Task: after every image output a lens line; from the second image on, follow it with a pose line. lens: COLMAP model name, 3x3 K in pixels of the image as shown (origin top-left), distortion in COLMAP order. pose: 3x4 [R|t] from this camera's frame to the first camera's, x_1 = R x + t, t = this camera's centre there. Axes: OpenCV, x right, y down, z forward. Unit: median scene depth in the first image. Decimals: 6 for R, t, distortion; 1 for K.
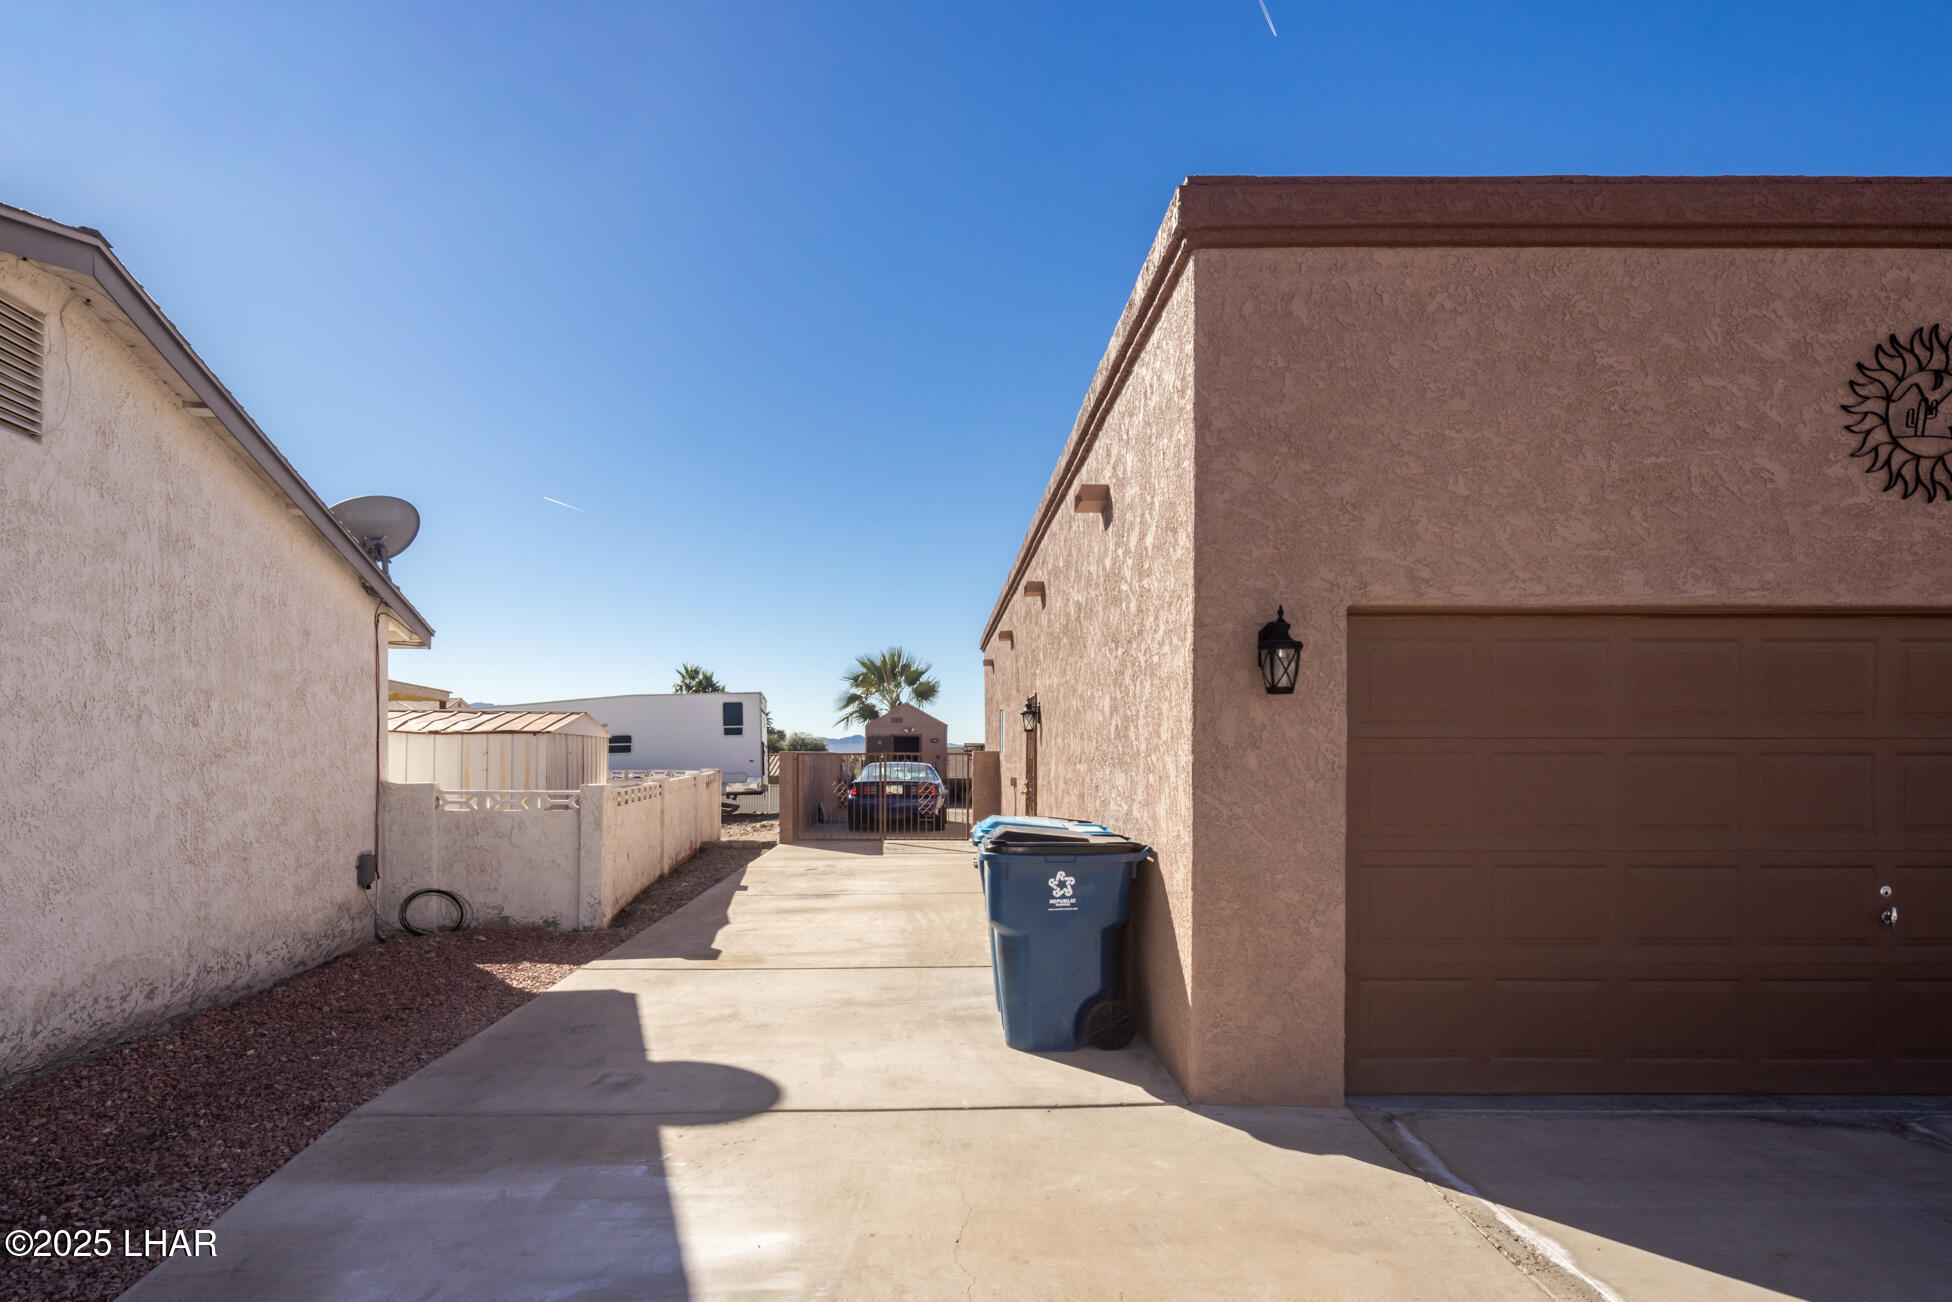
lens RADIAL K [[954.0, 0, 999.6], [0, 954.0, 668.4], [0, 0, 1]] dist [0.000718, -0.000137]
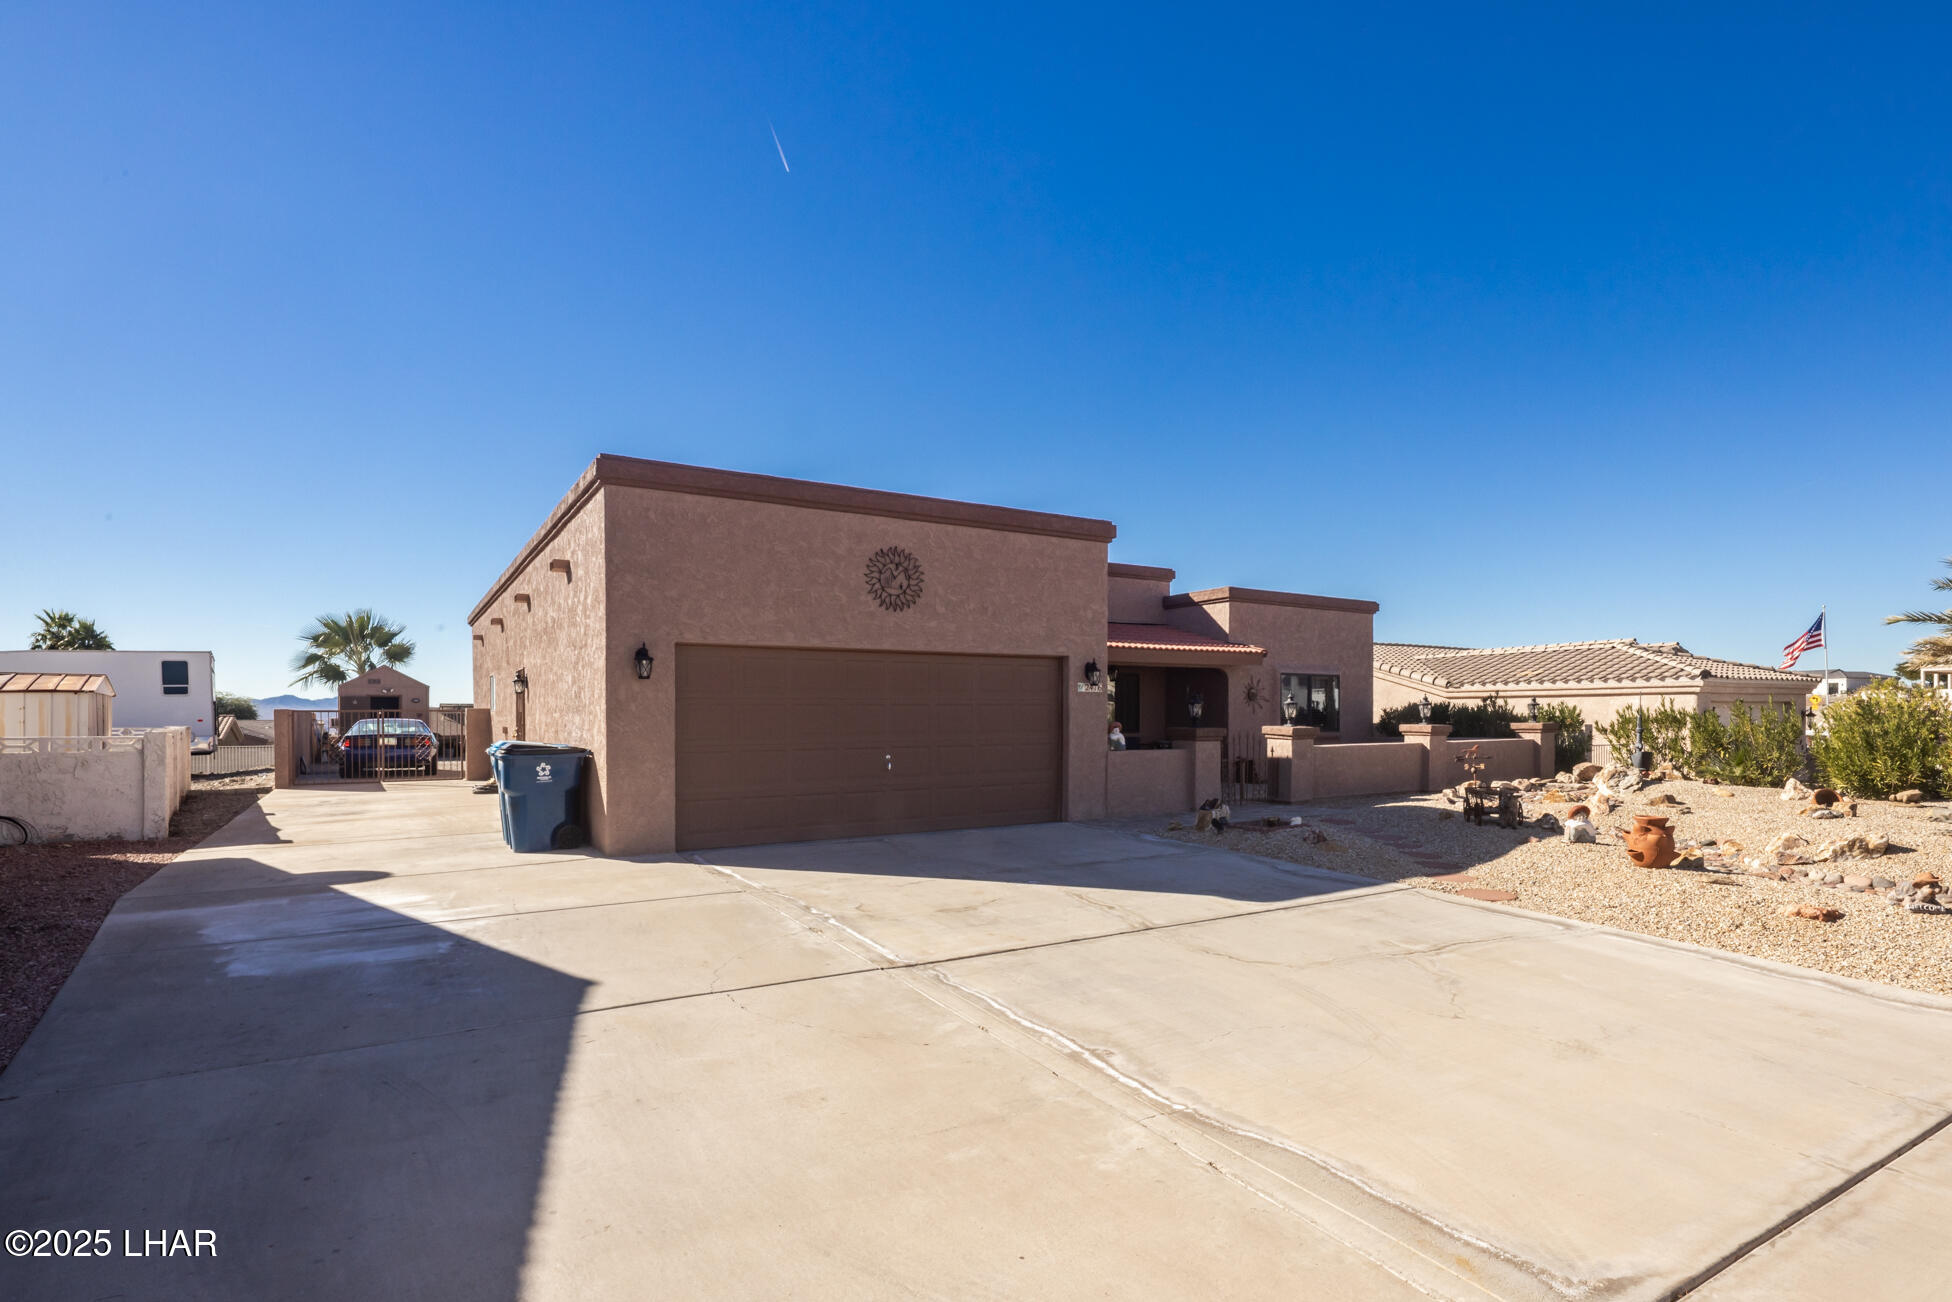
lens RADIAL K [[908.7, 0, 967.3], [0, 908.7, 738.9], [0, 0, 1]] dist [-0.000676, 0.000008]
pose [[0.877816, -0.016877, 0.478701, -0.039421], [-0.038404, 0.993682, 0.105455, -0.044613], [-0.477457, -0.110954, 0.871622, -0.644428]]
